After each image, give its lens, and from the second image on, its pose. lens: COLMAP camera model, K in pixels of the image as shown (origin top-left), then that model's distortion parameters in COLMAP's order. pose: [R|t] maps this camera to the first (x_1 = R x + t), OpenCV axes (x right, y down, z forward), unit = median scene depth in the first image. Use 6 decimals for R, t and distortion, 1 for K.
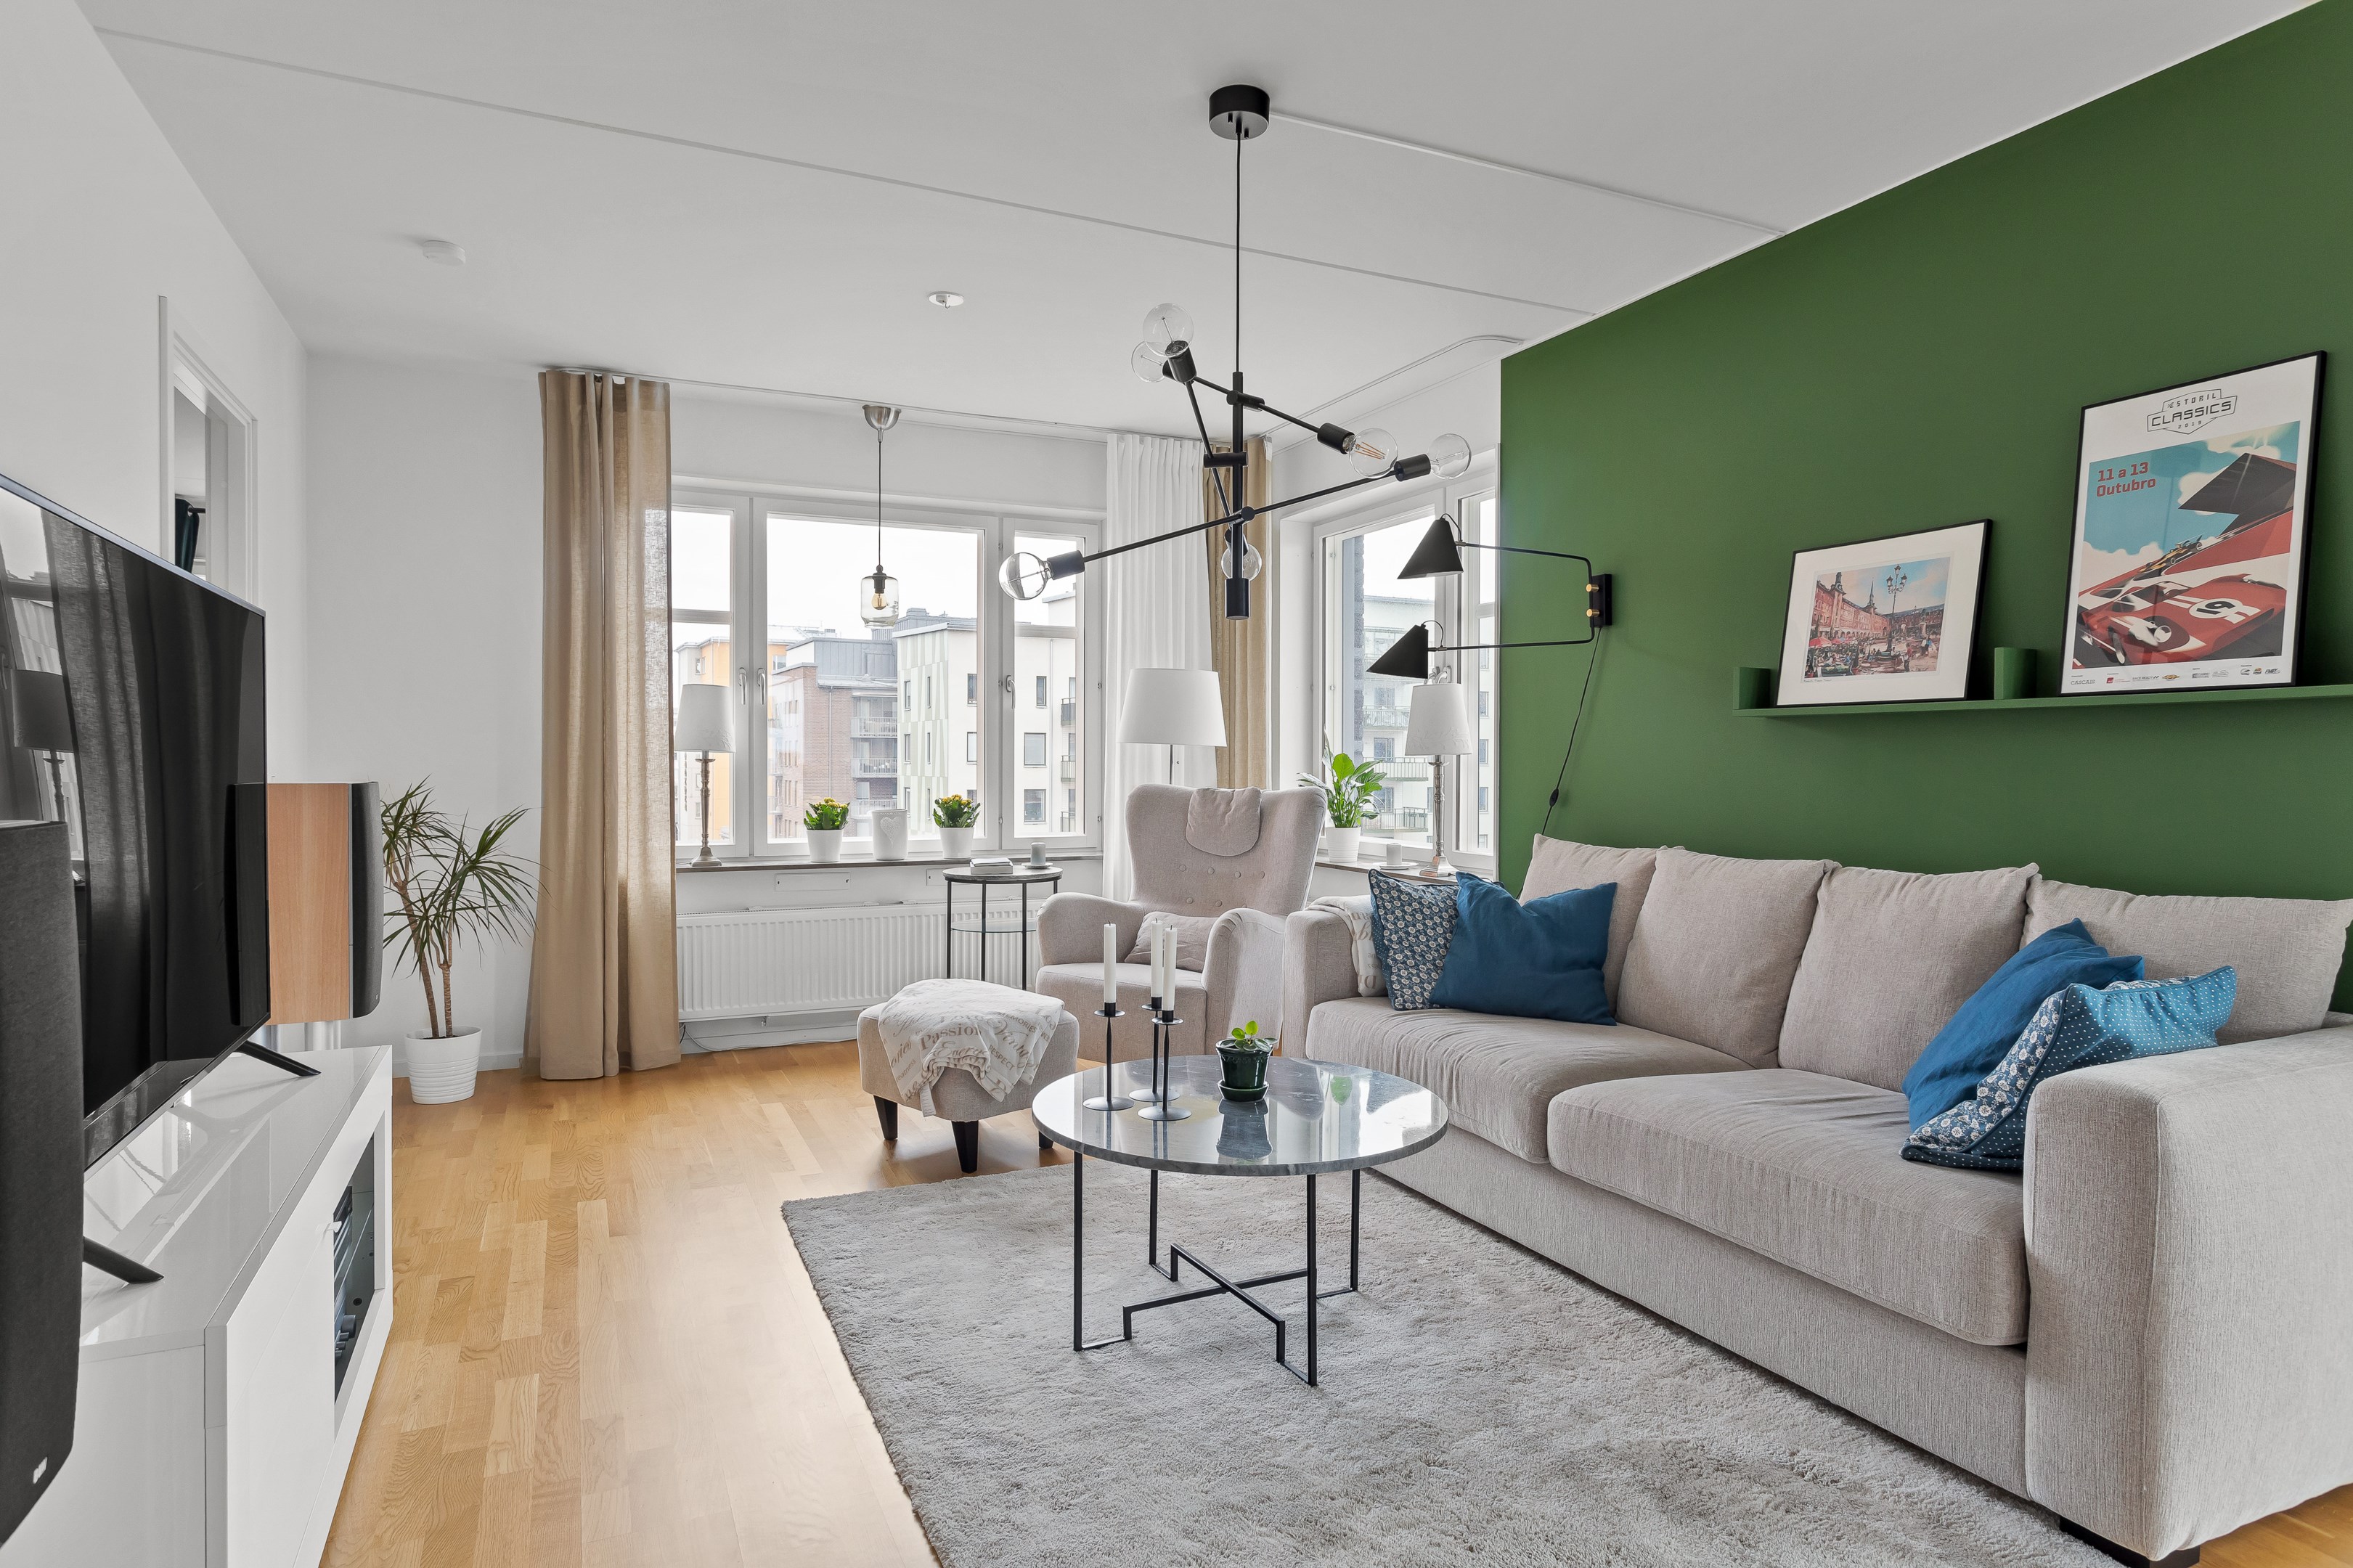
lens RADIAL K [[1312.7, 0, 1176.5], [0, 1312.7, 784.0], [0, 0, 1]] dist [-0.004519, 0.001094]
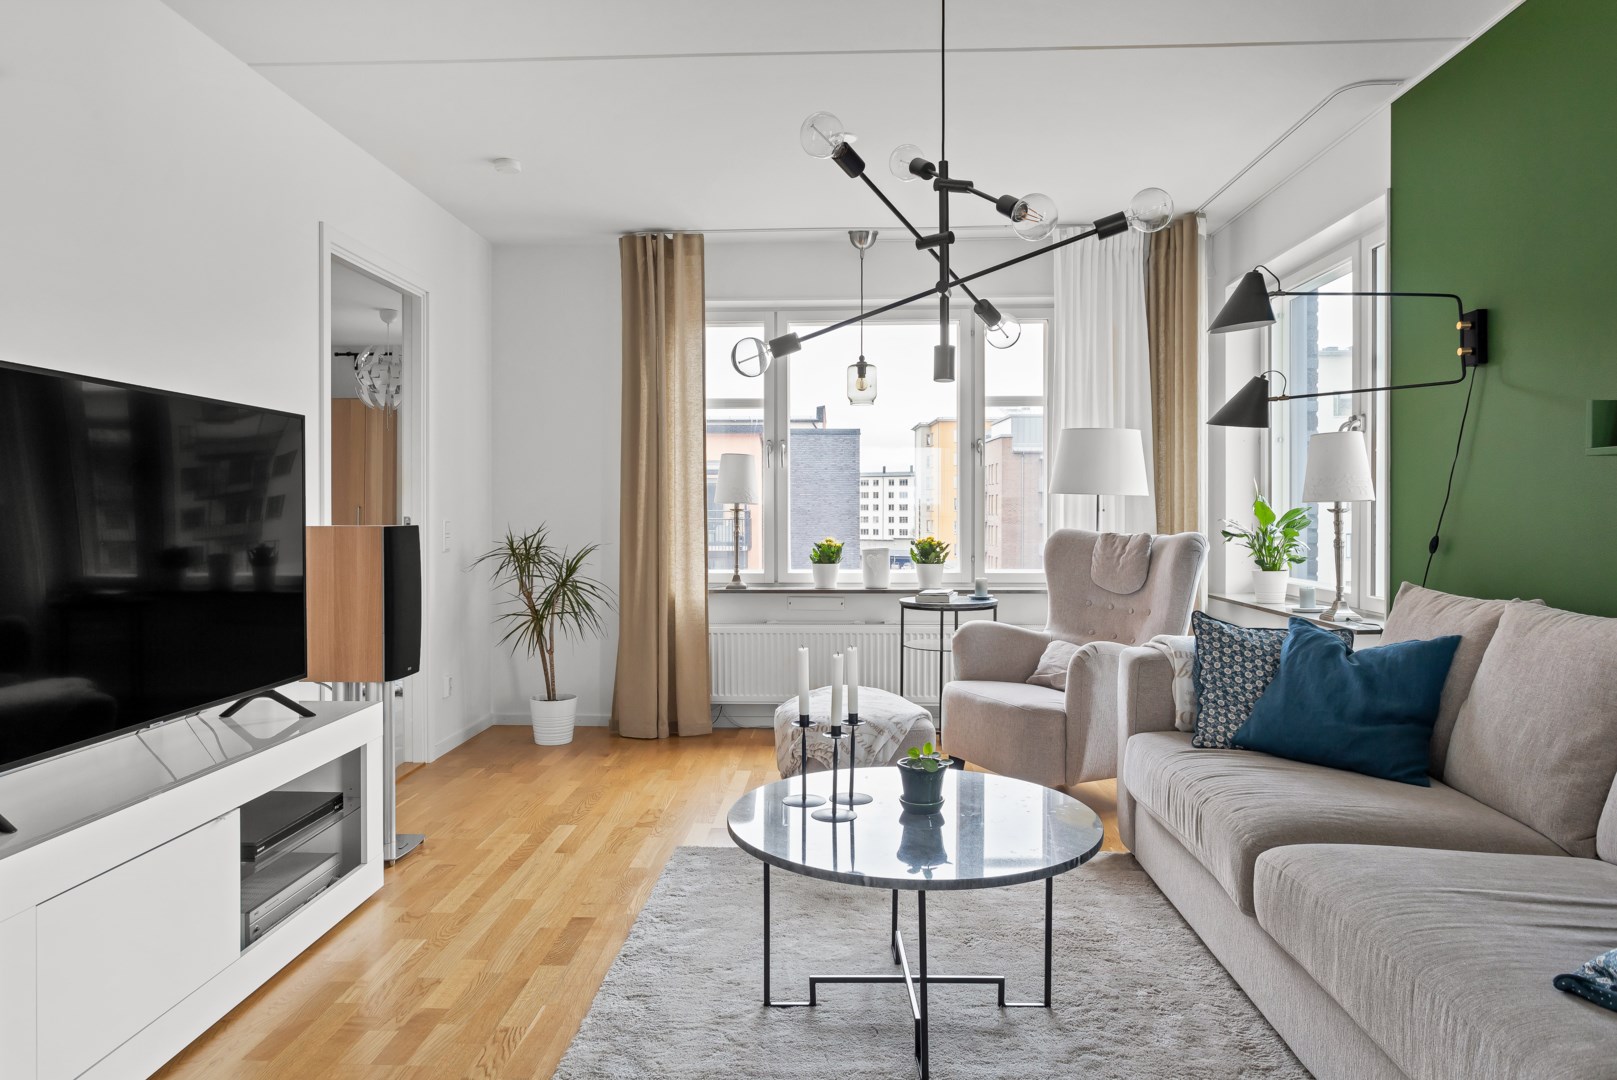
lens RADIAL K [[1034.7, 0, 807.2], [0, 1034.7, 521.5], [0, 0, 1]] dist [-0.003987, 0.003516]
pose [[0.886688, 0.000621, -0.462368, 0.237769], [-0.003661, 0.999977, -0.005678, -0.000739], [0.462354, 0.006727, 0.886670, 0.112129]]
